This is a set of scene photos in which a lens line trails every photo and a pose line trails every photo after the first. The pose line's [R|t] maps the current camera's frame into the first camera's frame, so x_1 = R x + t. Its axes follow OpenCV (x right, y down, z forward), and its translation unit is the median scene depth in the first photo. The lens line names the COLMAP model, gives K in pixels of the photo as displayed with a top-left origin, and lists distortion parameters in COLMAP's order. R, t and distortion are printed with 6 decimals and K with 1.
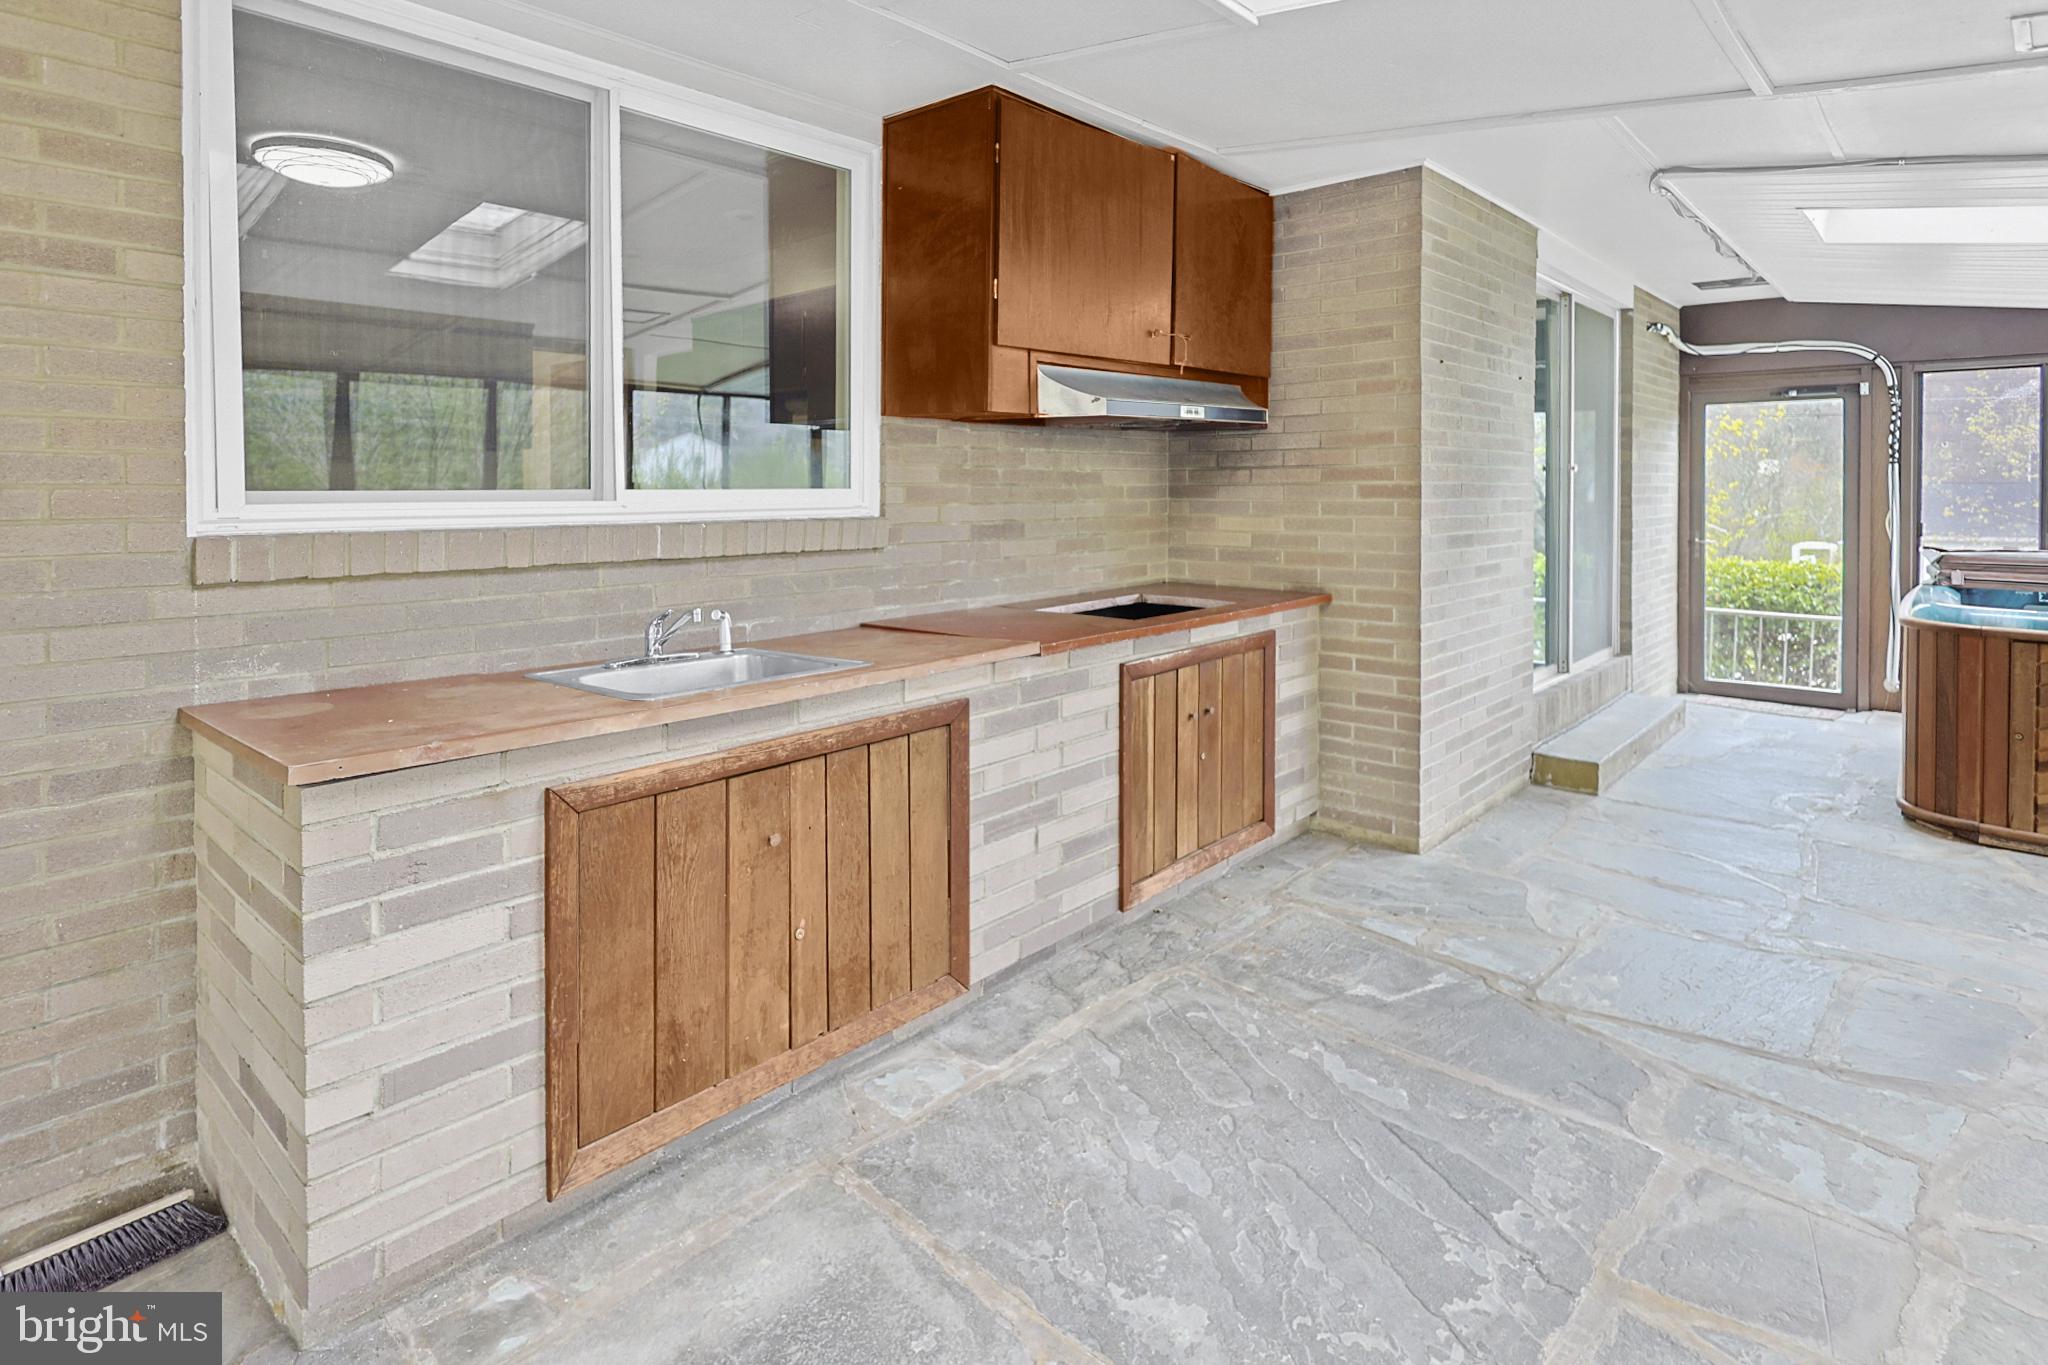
lens RADIAL K [[1061.4, 0, 1025.3], [0, 1061.4, 514.1], [0, 0, 1]] dist [-0.001312, 0.000671]
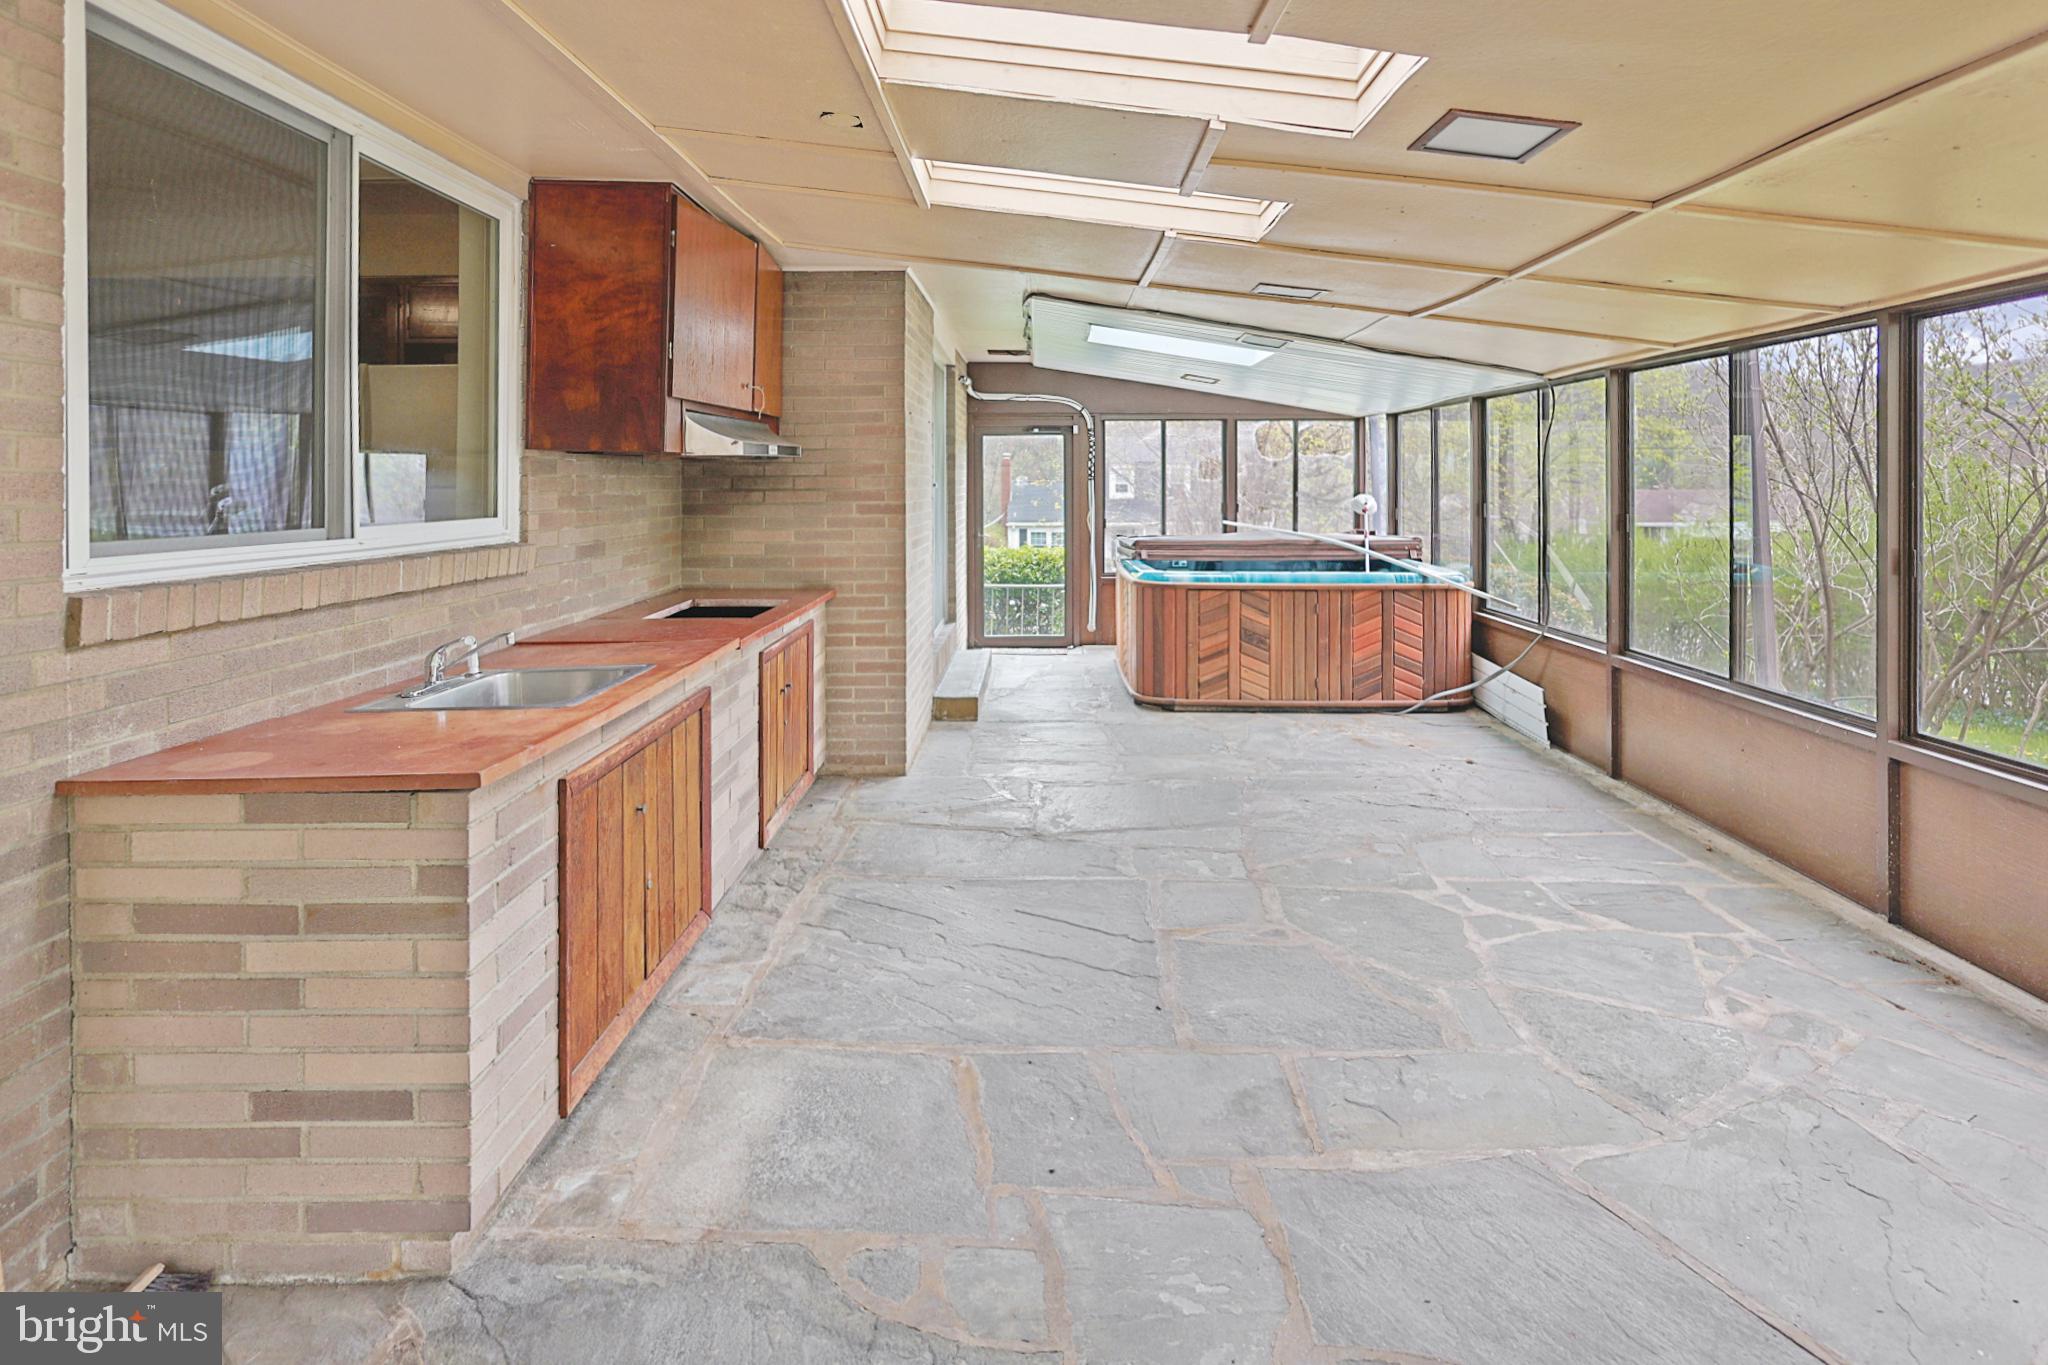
lens RADIAL K [[1061.4, 0, 1025.3], [0, 1061.4, 514.1], [0, 0, 1]] dist [-0.001312, 0.000671]
pose [[0.756906, -0.018847, 0.653251, -0.398181], [0.018020, 0.999806, 0.007967, -0.022610], [-0.653275, 0.005741, 0.757099, -0.132989]]
